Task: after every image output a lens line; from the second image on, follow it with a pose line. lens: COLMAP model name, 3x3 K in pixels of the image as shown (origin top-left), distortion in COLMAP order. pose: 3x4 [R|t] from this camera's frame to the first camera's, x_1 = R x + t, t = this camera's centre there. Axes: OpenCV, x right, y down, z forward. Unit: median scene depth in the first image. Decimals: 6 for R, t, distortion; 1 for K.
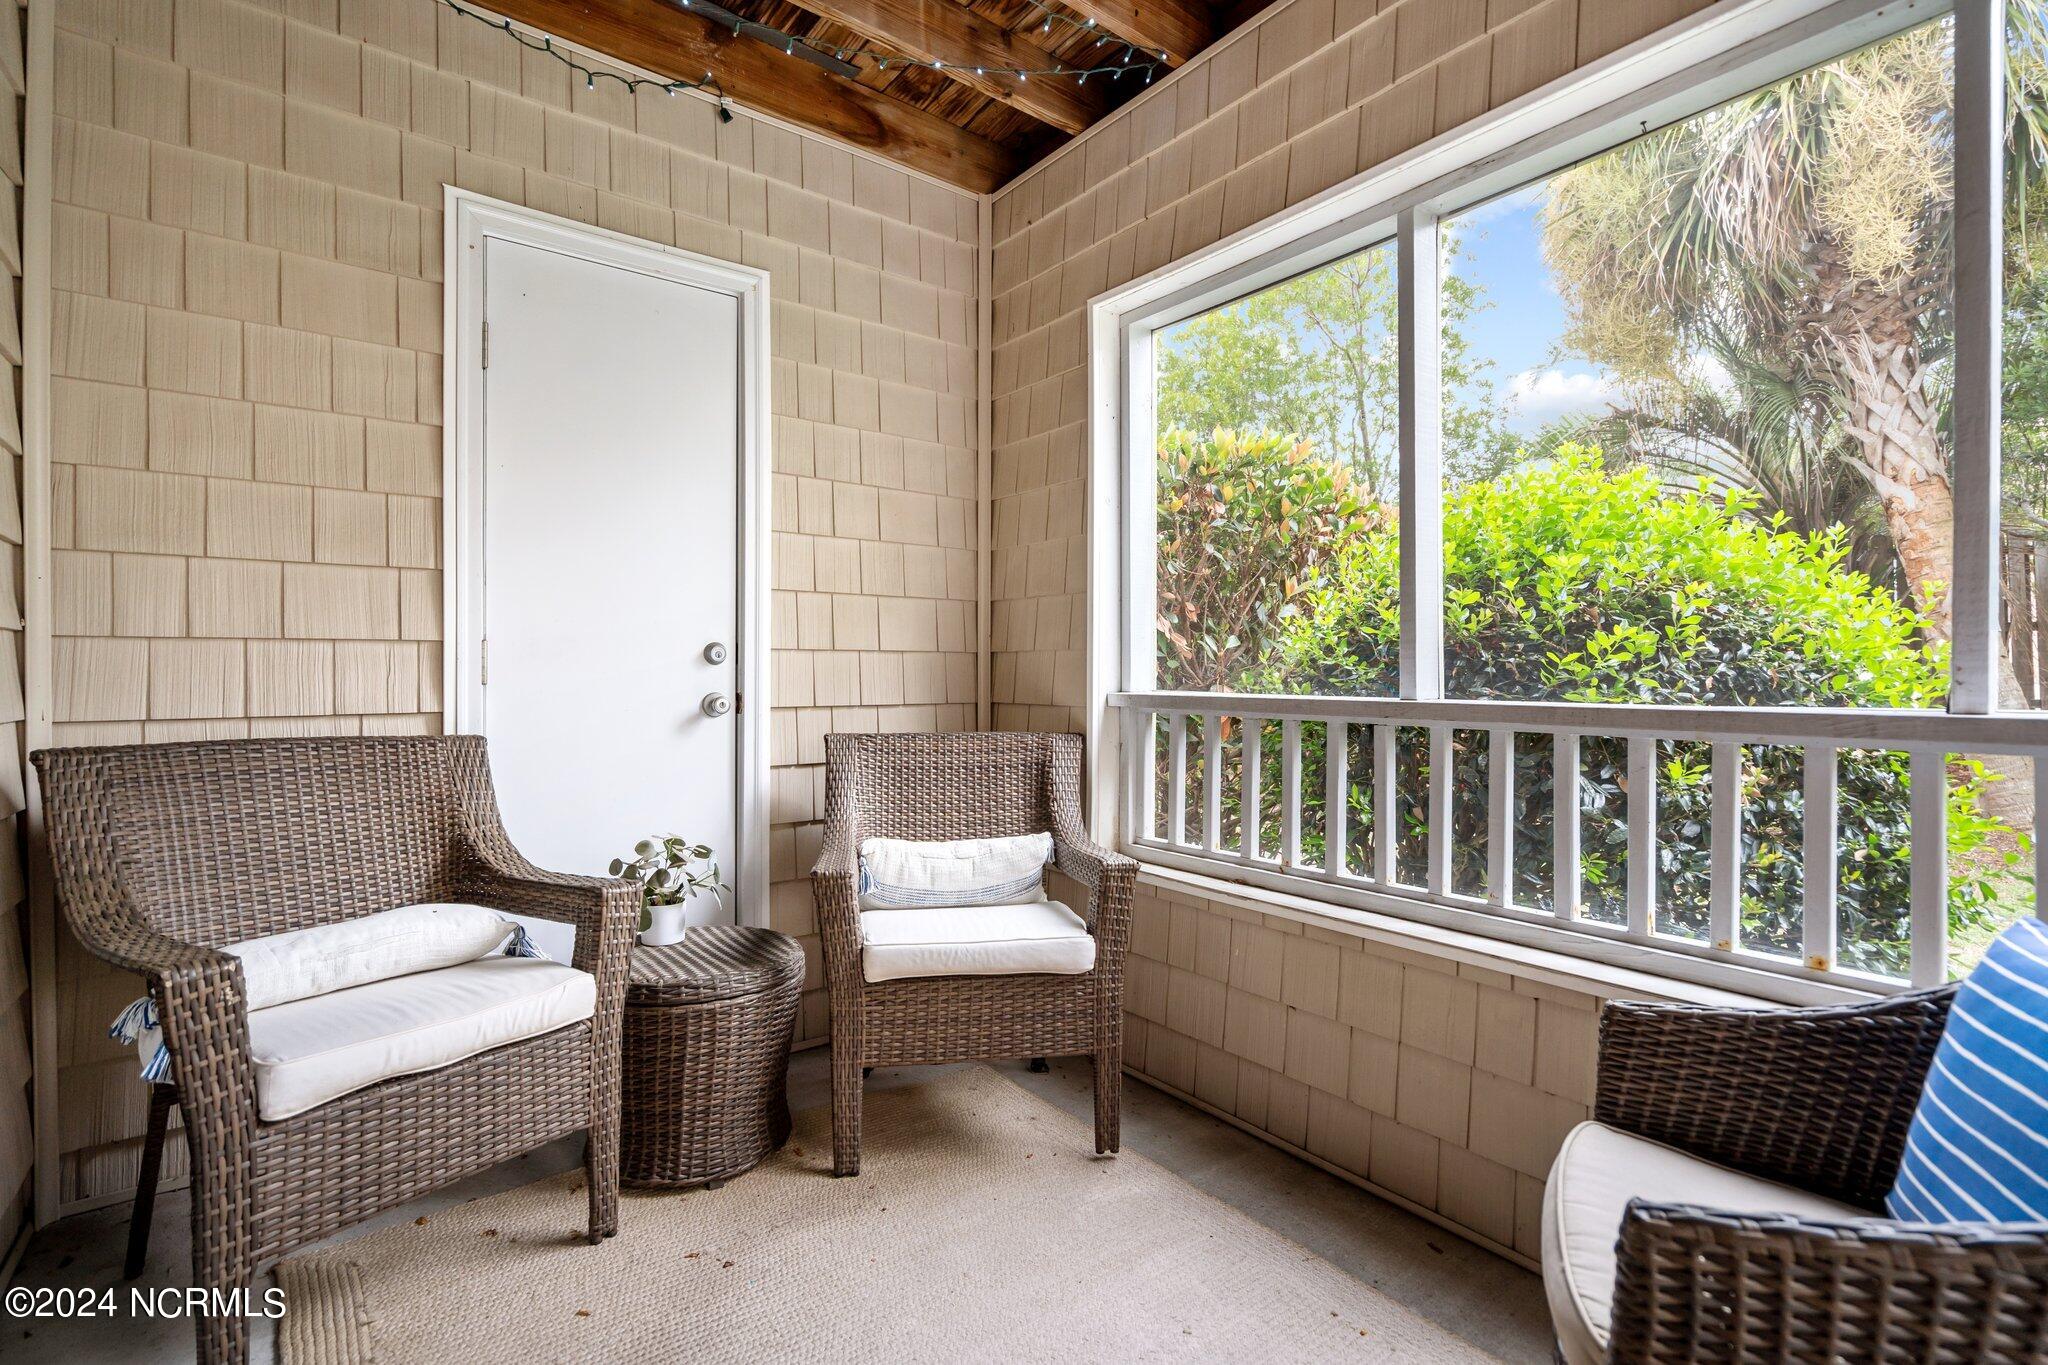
lens RADIAL K [[937.3, 0, 1017.3], [0, 937.3, 676.2], [0, 0, 1]] dist [-0.003704, 0.001805]
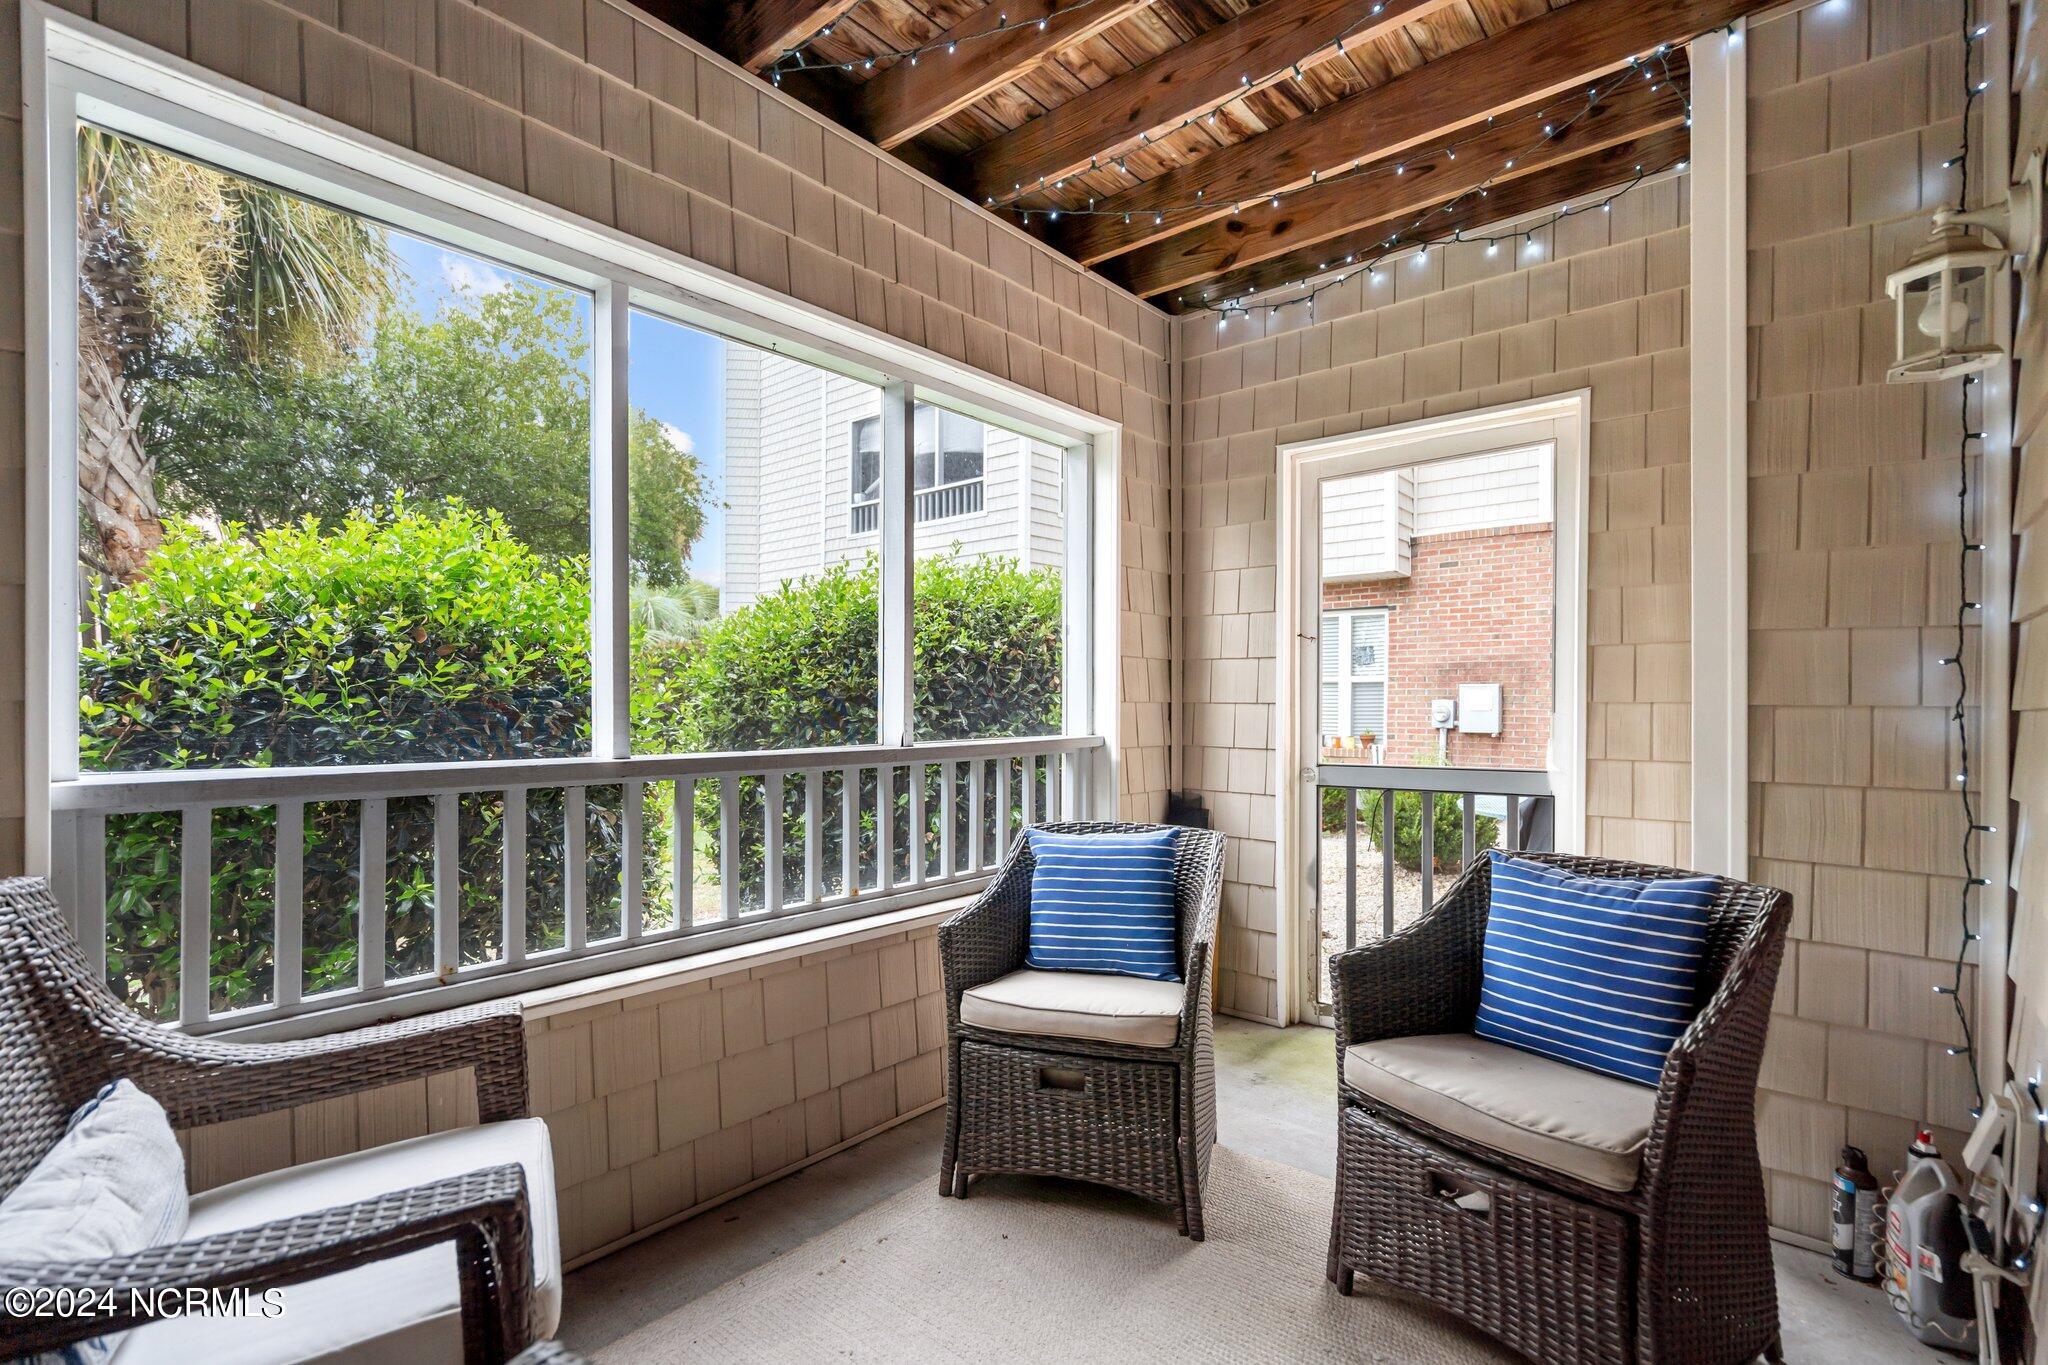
lens RADIAL K [[937.3, 0, 1003.3], [0, 937.3, 709.6], [0, 0, 1]] dist [-0.003704, 0.001805]
pose [[-0.172441, -0.019970, 0.984817, -0.574601], [0.003235, 0.999778, 0.020840, -0.042205], [-0.985015, 0.006780, -0.172338, 0.644645]]
